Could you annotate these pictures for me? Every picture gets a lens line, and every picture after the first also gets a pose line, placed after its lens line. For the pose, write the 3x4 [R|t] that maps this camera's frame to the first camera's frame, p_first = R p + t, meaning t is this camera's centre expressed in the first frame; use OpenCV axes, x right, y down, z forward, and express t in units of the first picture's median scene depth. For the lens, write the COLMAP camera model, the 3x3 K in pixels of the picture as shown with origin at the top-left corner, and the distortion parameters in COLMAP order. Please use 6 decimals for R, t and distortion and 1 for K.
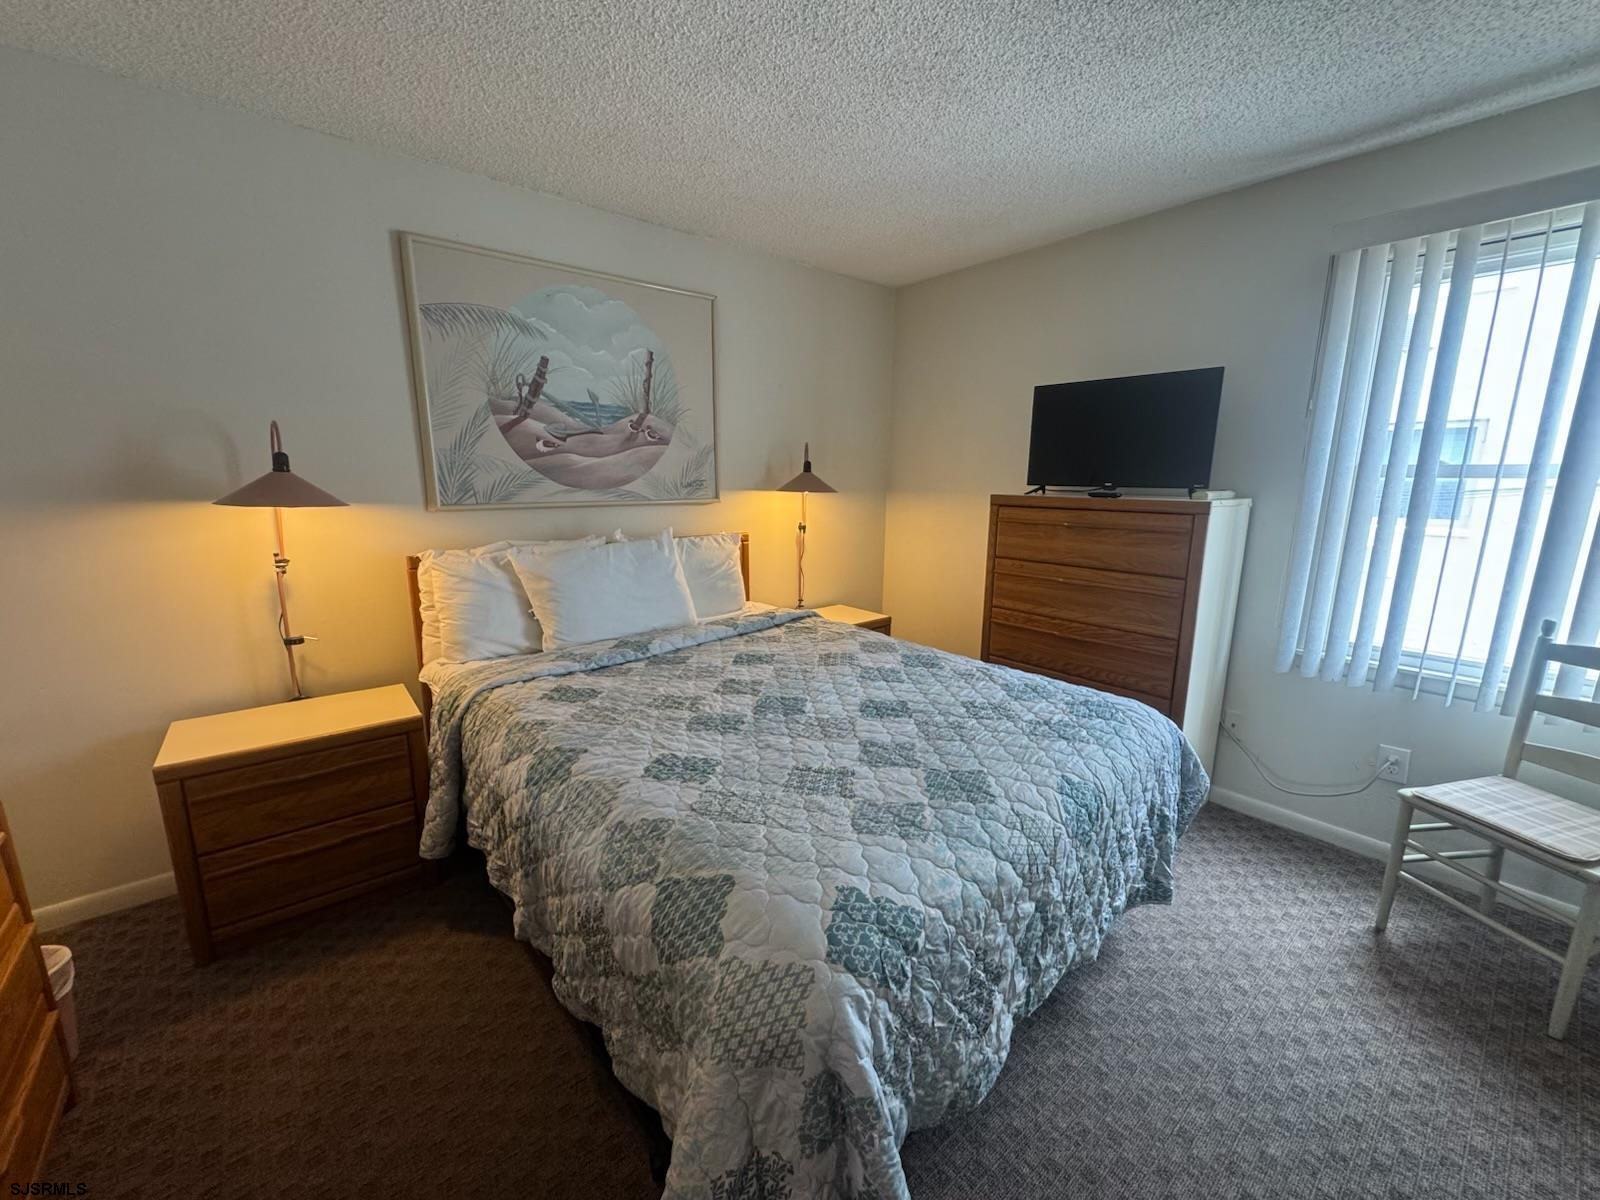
lens RADIAL K [[634.3, 0, 795.9], [0, 634.3, 597.0], [0, 0, 1]] dist [-0.000025, -0.000653]
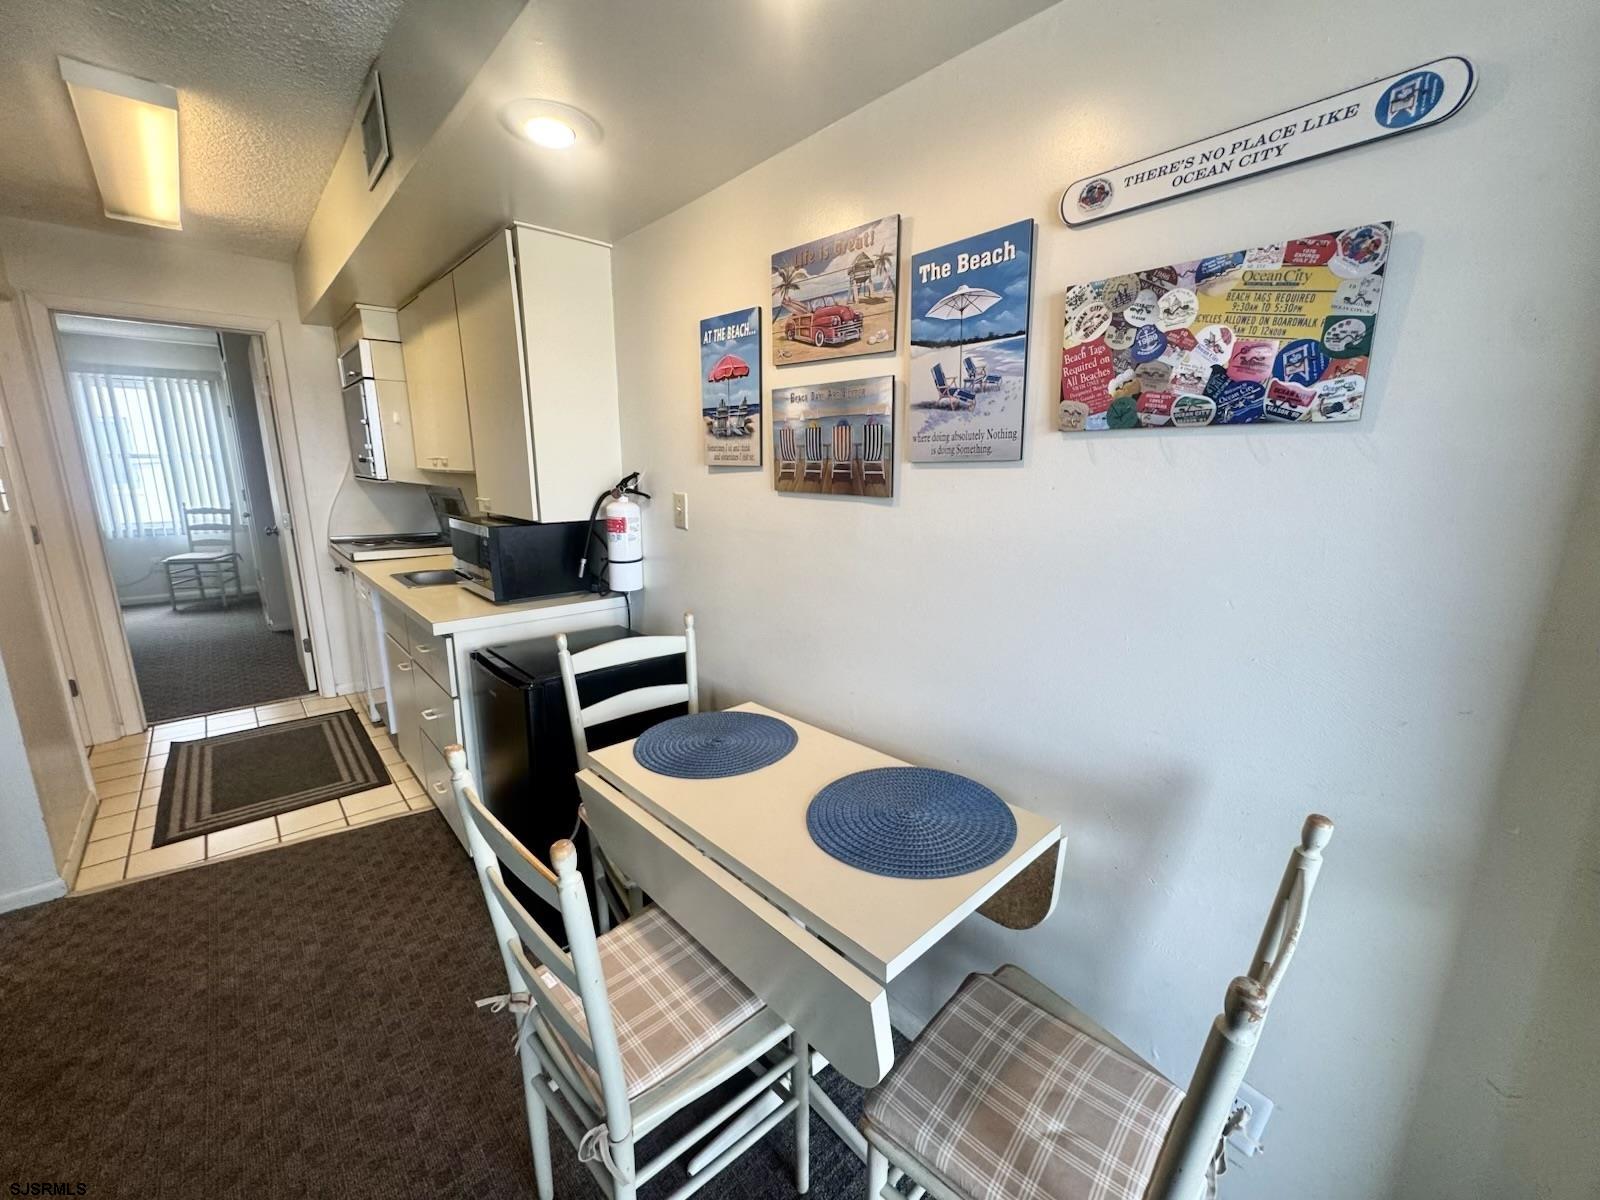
lens RADIAL K [[634.3, 0, 800.8], [0, 634.3, 600.9], [0, 0, 1]] dist [-0.000025, -0.000653]
pose [[-0.047079, -0.221286, 0.974072, -1.698229], [0.179443, 0.957416, 0.226174, 0.266530], [-0.982641, 0.185438, -0.005366, -1.517639]]
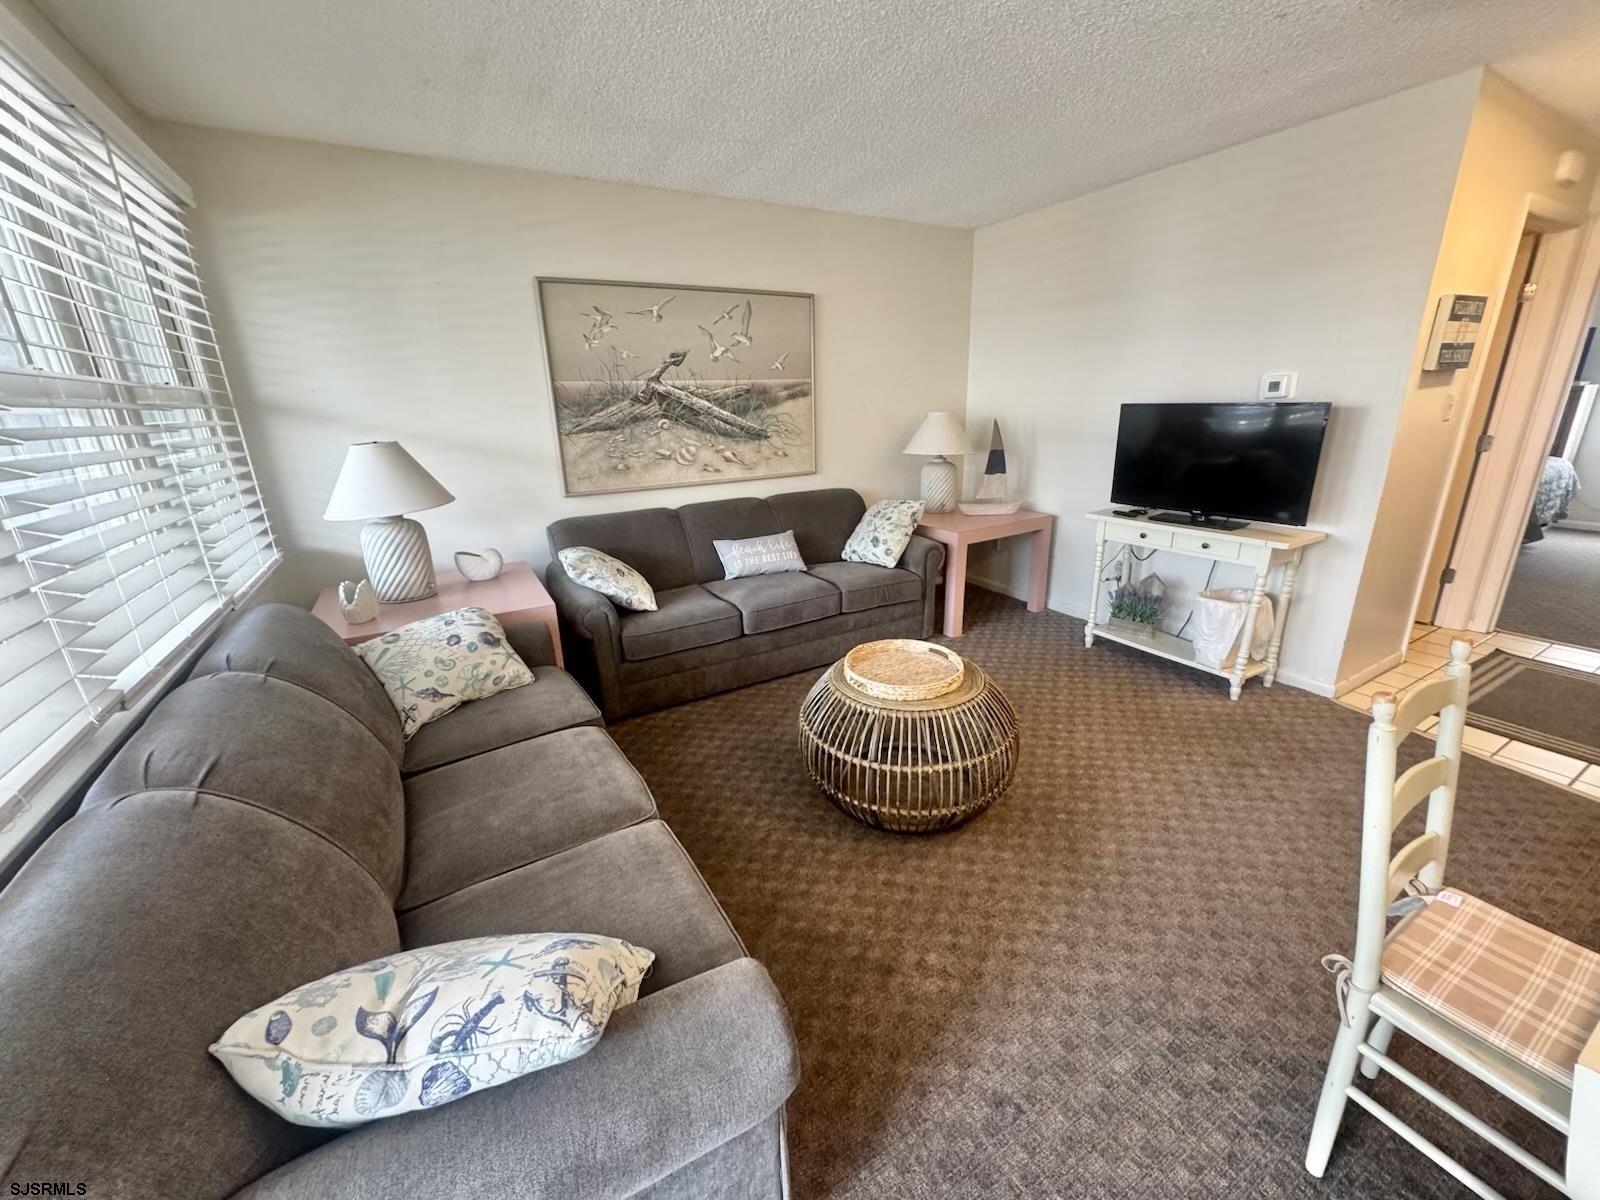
lens RADIAL K [[634.3, 0, 802.8], [0, 634.3, 602.1], [0, 0, 1]] dist [-0.000025, -0.000653]
pose [[0.983952, 0.009121, -0.178200, -1.690867], [0.010625, 0.993925, 0.109543, 0.334271], [0.178117, -0.109678, 0.977878, -1.825772]]
